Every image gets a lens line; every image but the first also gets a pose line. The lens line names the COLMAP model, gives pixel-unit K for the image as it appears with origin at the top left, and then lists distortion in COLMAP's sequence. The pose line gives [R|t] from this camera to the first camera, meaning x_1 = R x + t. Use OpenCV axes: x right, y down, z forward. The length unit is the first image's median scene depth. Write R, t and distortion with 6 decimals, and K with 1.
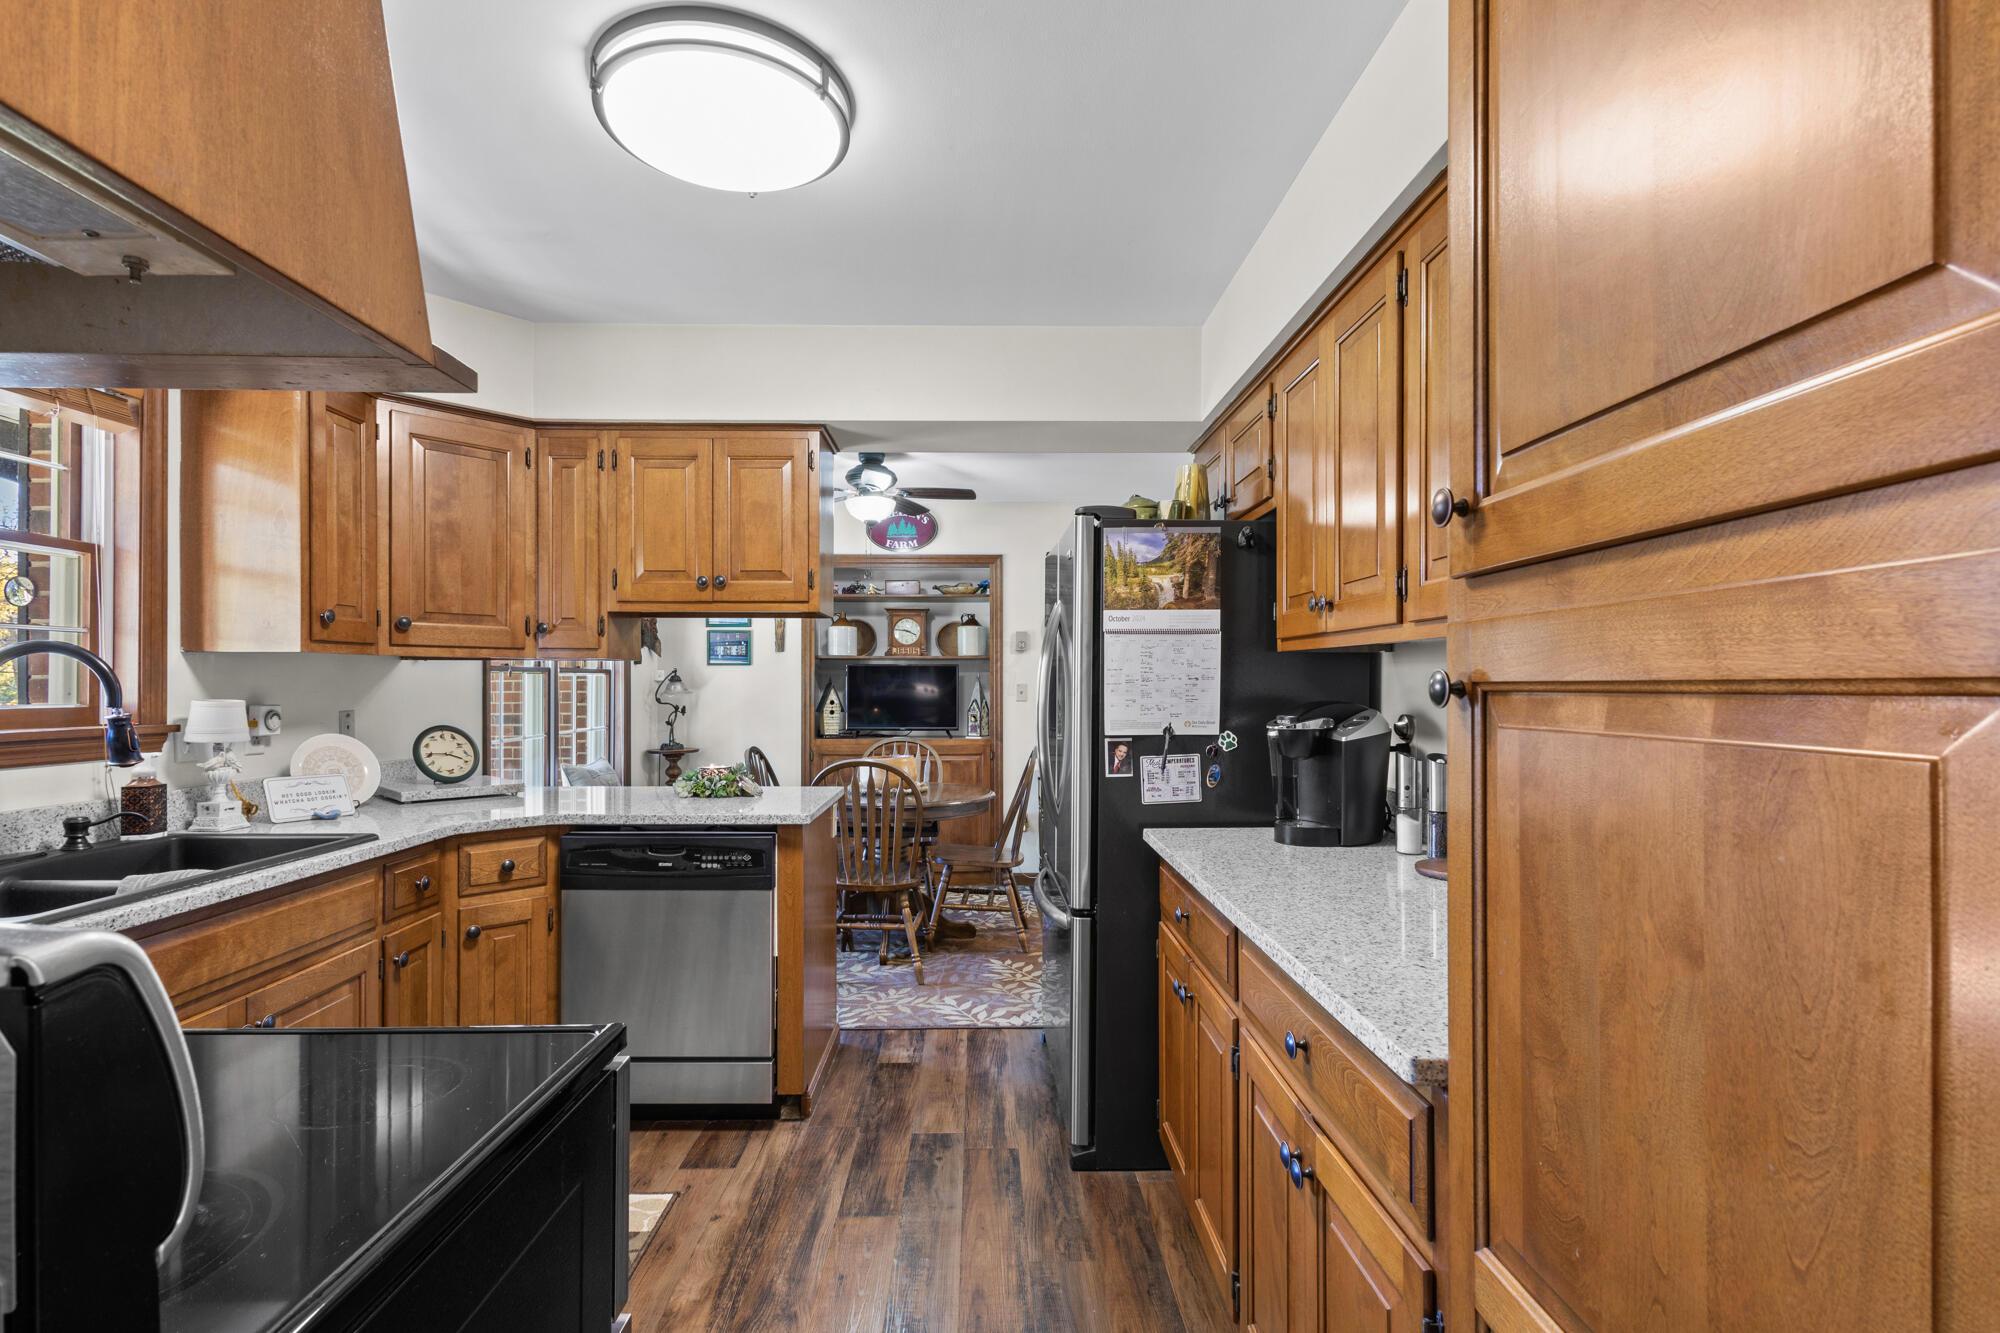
lens RADIAL K [[923.2, 0, 992.8], [0, 923.2, 678.6], [0, 0, 1]] dist [0.008860, -0.003739]
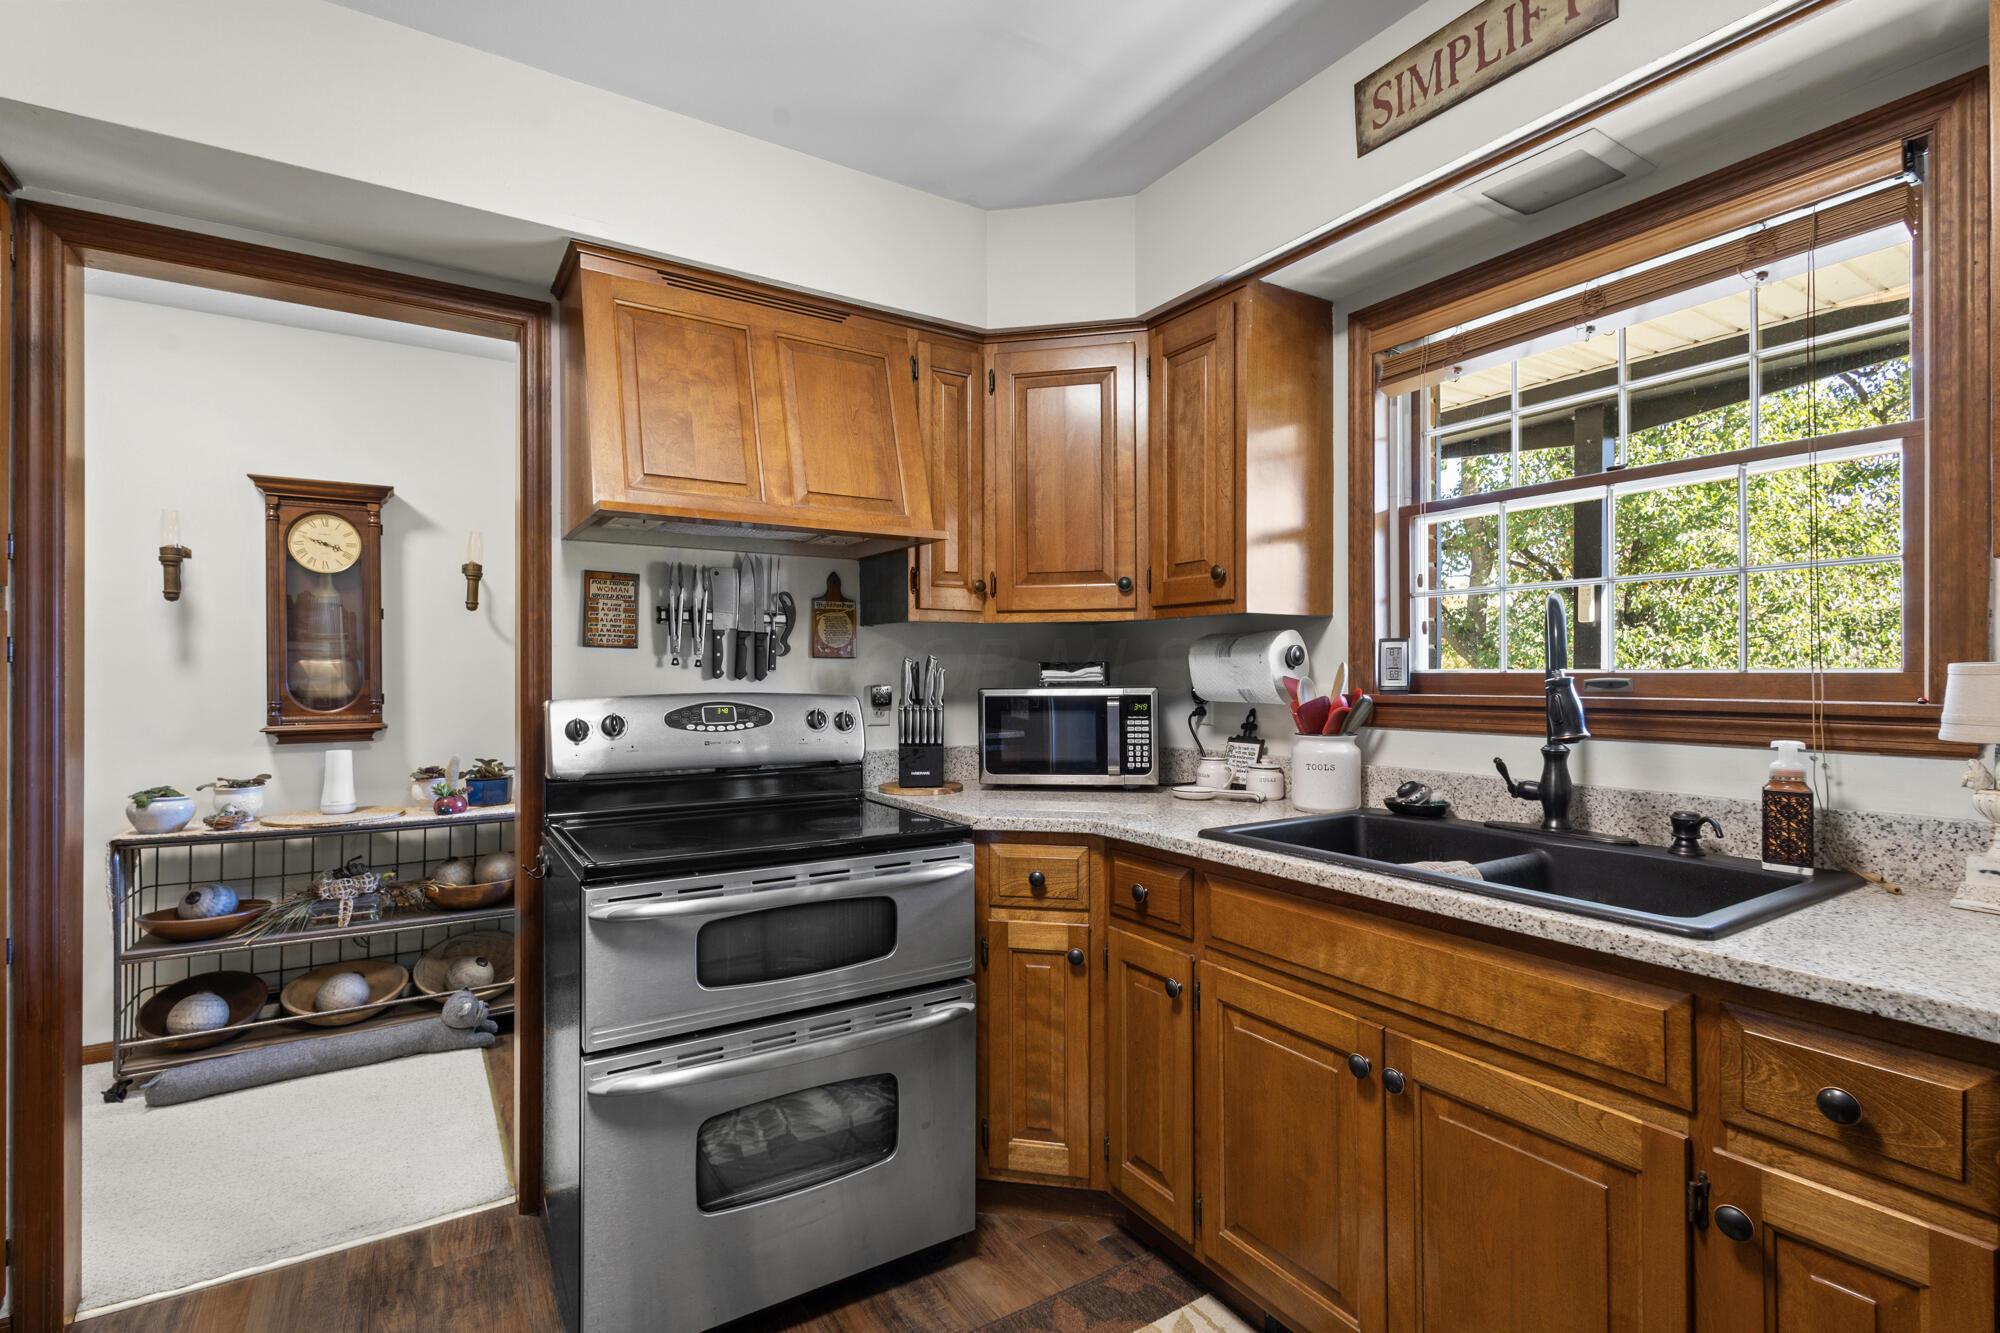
lens RADIAL K [[923.2, 0, 979.9], [0, 923.2, 674.3], [0, 0, 1]] dist [0.008860, -0.003739]
pose [[-0.861539, -0.000425, -0.507691, -0.069184], [0.003496, 0.999971, -0.006771, 0.028776], [0.507679, -0.007609, -0.861513, 1.060958]]
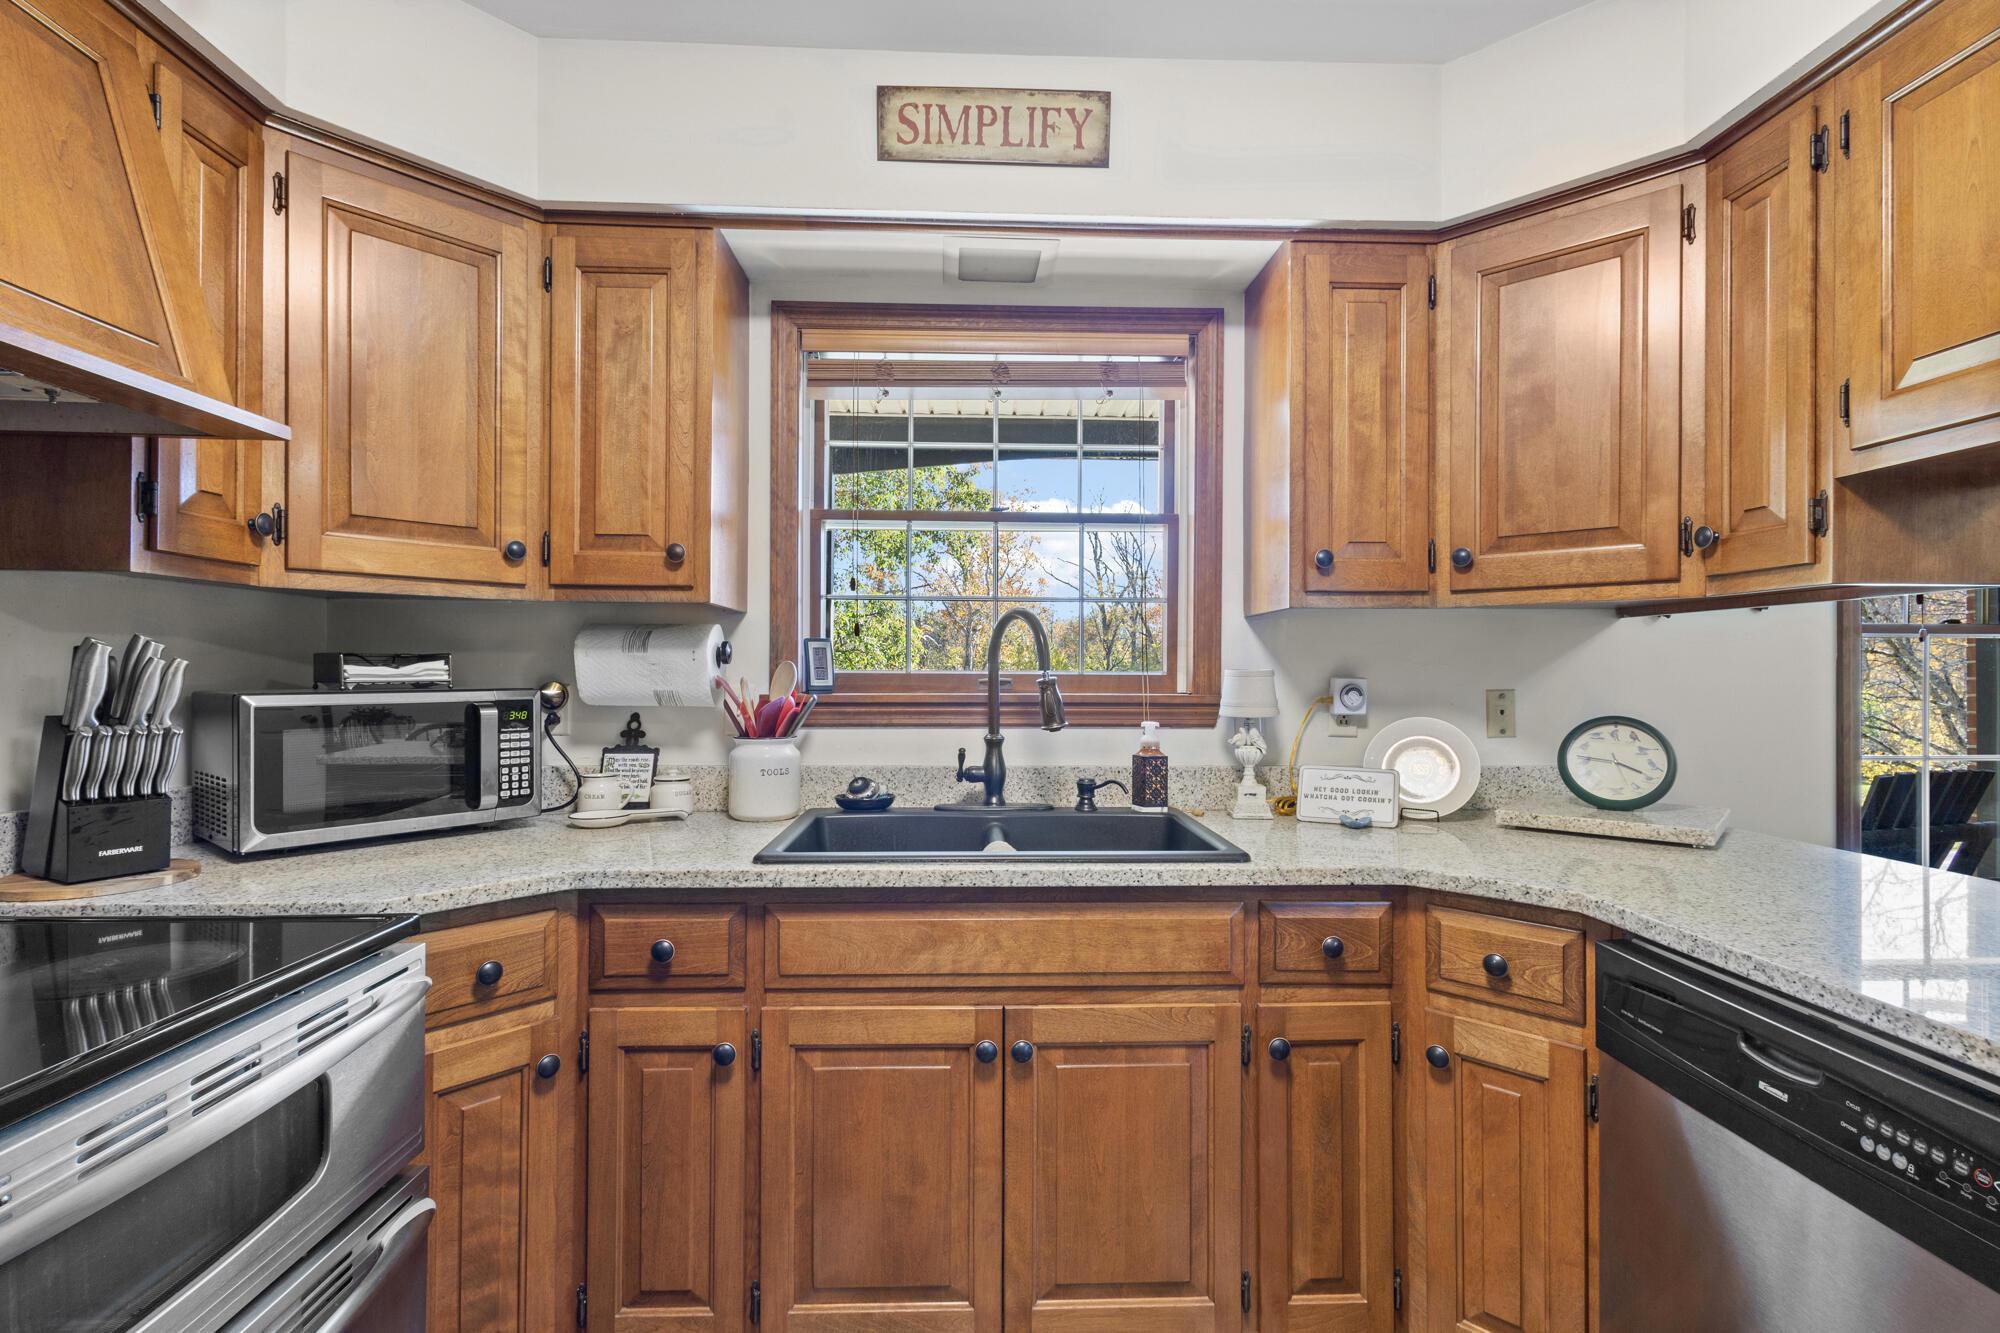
lens RADIAL K [[923.2, 0, 1006.5], [0, 923.2, 672.9], [0, 0, 1]] dist [0.008860, -0.003739]
pose [[0.017357, -0.004074, -0.999841, 0.032201], [0.002144, 0.999990, -0.004037, 0.027248], [0.999847, -0.002074, 0.017365, 0.692307]]
